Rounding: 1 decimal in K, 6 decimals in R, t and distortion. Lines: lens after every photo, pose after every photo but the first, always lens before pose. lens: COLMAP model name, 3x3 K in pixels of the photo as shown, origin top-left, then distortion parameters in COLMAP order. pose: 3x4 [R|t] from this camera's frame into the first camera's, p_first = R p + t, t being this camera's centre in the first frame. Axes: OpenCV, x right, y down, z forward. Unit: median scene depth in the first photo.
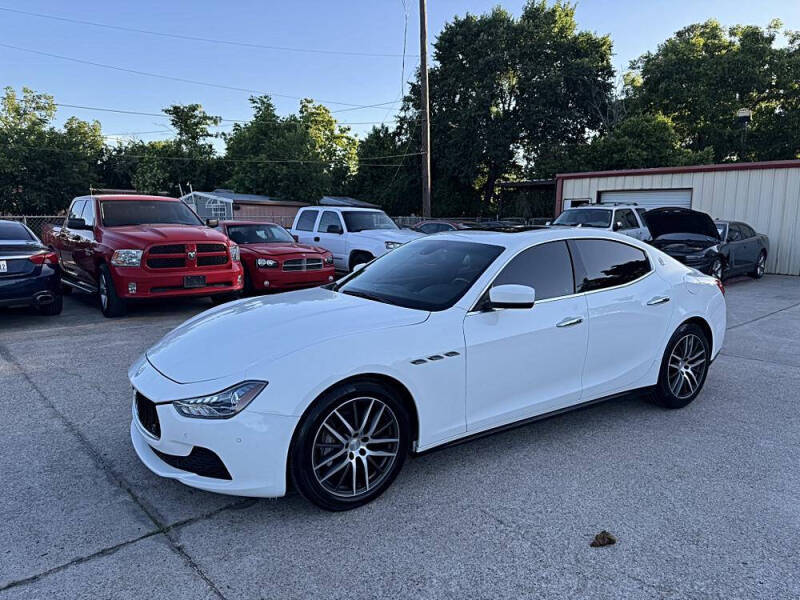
lens RADIAL K [[558.1, 0, 402.0], [0, 558.1, 308.0], [0, 0, 1]] dist [0.049436, -0.062273]
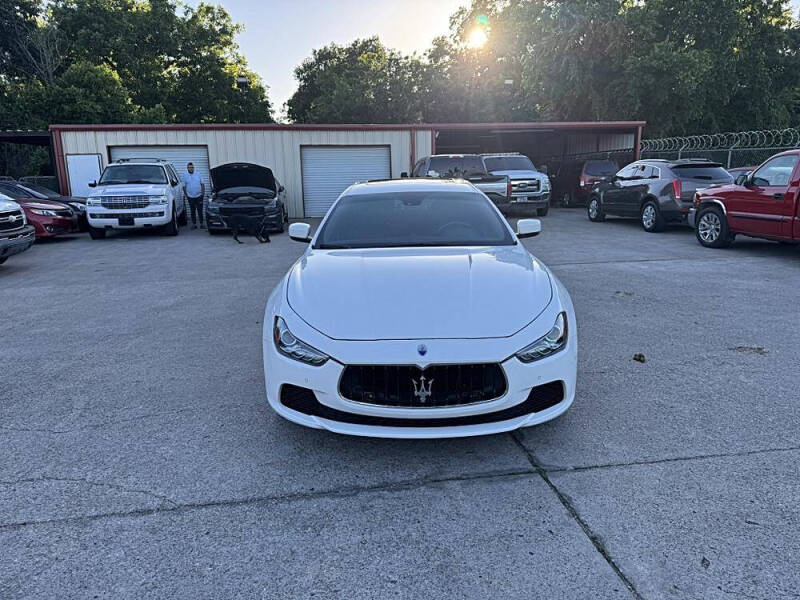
lens RADIAL K [[558.1, 0, 397.3], [0, 558.1, 302.0], [0, 0, 1]] dist [0.049436, -0.062273]
pose [[0.554231, -0.202244, 0.807419, -0.302549], [0.150695, 0.978383, 0.141627, -0.023385], [-0.818608, 0.043180, 0.572727, 0.134687]]
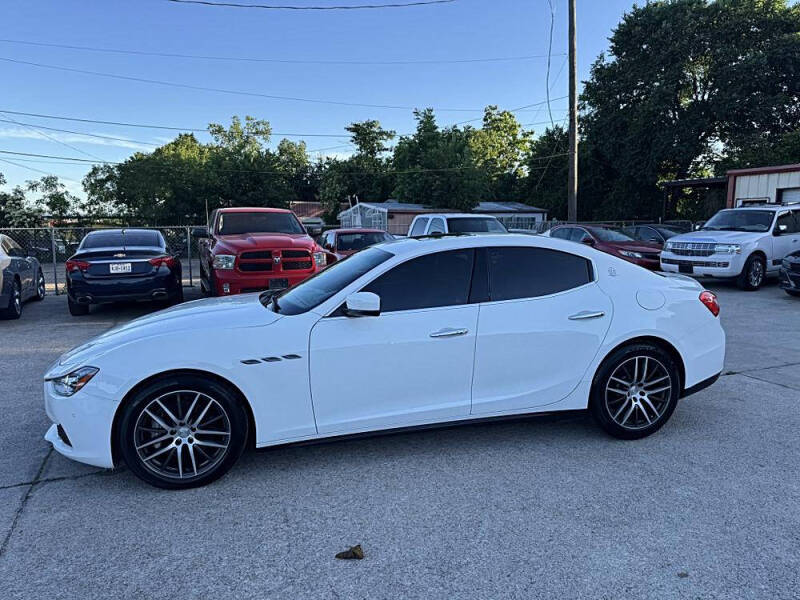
lens RADIAL K [[558.1, 0, 406.2], [0, 558.1, 308.1], [0, 0, 1]] dist [0.049436, -0.062273]
pose [[0.944313, 0.036504, -0.327018, 0.163661], [-0.039699, 0.999207, -0.003099, -0.003696], [0.326645, 0.015909, 0.945013, 0.020879]]
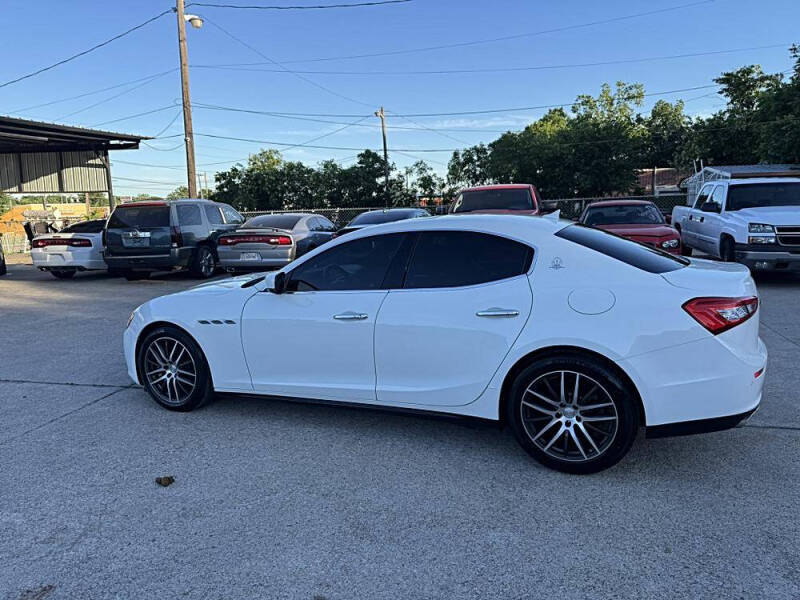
lens RADIAL K [[558.1, 0, 405.6], [0, 558.1, 306.3], [0, 0, 1]] dist [0.049436, -0.062273]
pose [[0.543389, 0.126356, -0.829917, 0.350851], [-0.095327, 0.991500, 0.088541, -0.026867], [0.834051, 0.031001, 0.550816, 0.163725]]
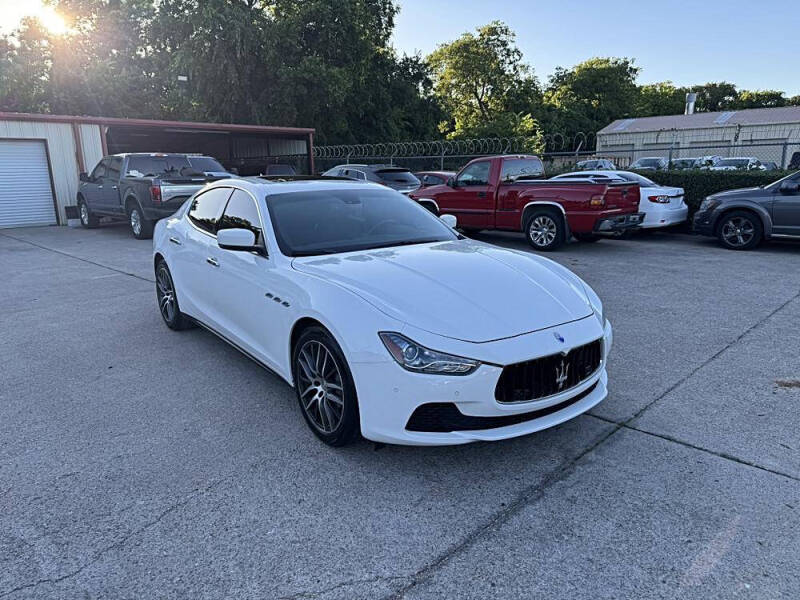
lens RADIAL K [[558.1, 0, 401.3], [0, 558.1, 301.7], [0, 0, 1]] dist [0.049436, -0.062273]
pose [[-0.056667, -0.231825, 0.971106, -0.338725], [0.167531, 0.956669, 0.238155, -0.051748], [-0.984237, 0.176186, -0.015374, 0.321885]]
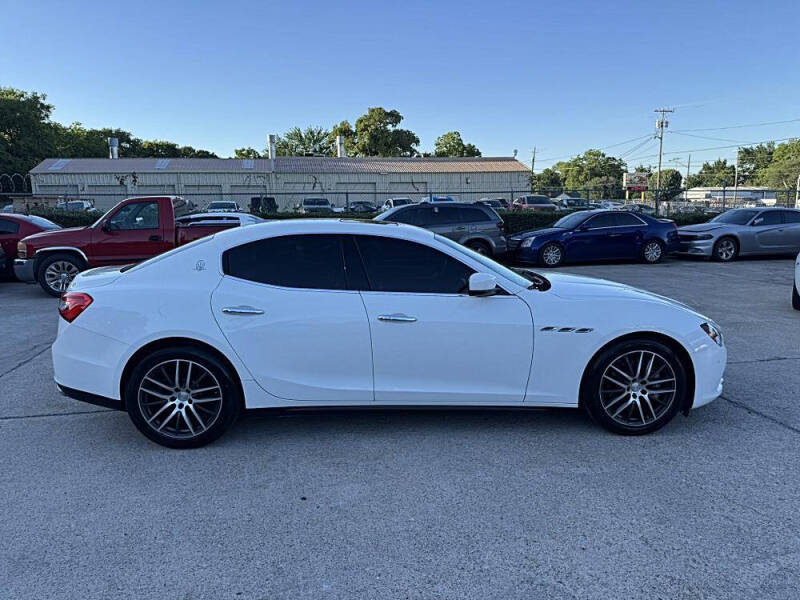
lens RADIAL K [[558.1, 0, 405.6], [0, 558.1, 298.6], [0, 0, 1]] dist [0.049436, -0.062273]
pose [[-0.857096, -0.080832, 0.508776, -0.144262], [0.086347, 0.951100, 0.296567, -0.109696], [-0.507870, 0.298118, -0.808204, 0.657800]]
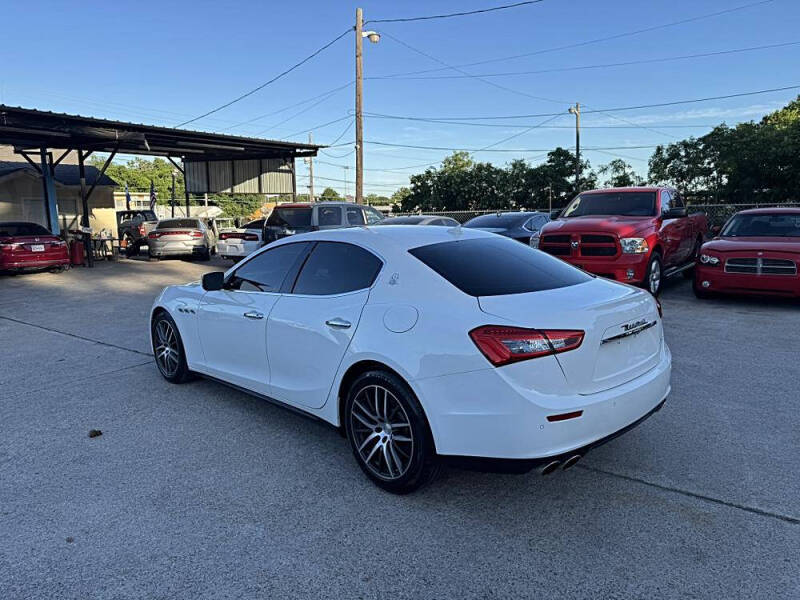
lens RADIAL K [[558.1, 0, 398.9], [0, 558.1, 306.7], [0, 0, 1]] dist [0.049436, -0.062273]
pose [[0.189567, 0.157606, -0.969136, 0.425005], [-0.132747, 0.982085, 0.133746, -0.052823], [0.972853, 0.103296, 0.207092, 0.316586]]
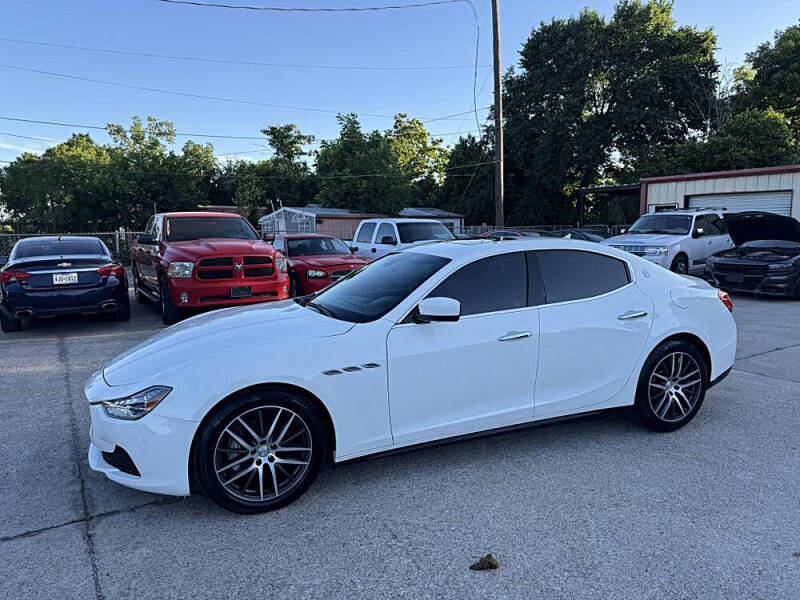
lens RADIAL K [[558.1, 0, 399.1], [0, 558.1, 303.2], [0, 0, 1]] dist [0.049436, -0.062273]
pose [[0.983485, 0.007149, -0.180848, 0.083350], [-0.011750, 0.999634, -0.024384, -0.001884], [0.180608, 0.026107, 0.983209, 0.003168]]
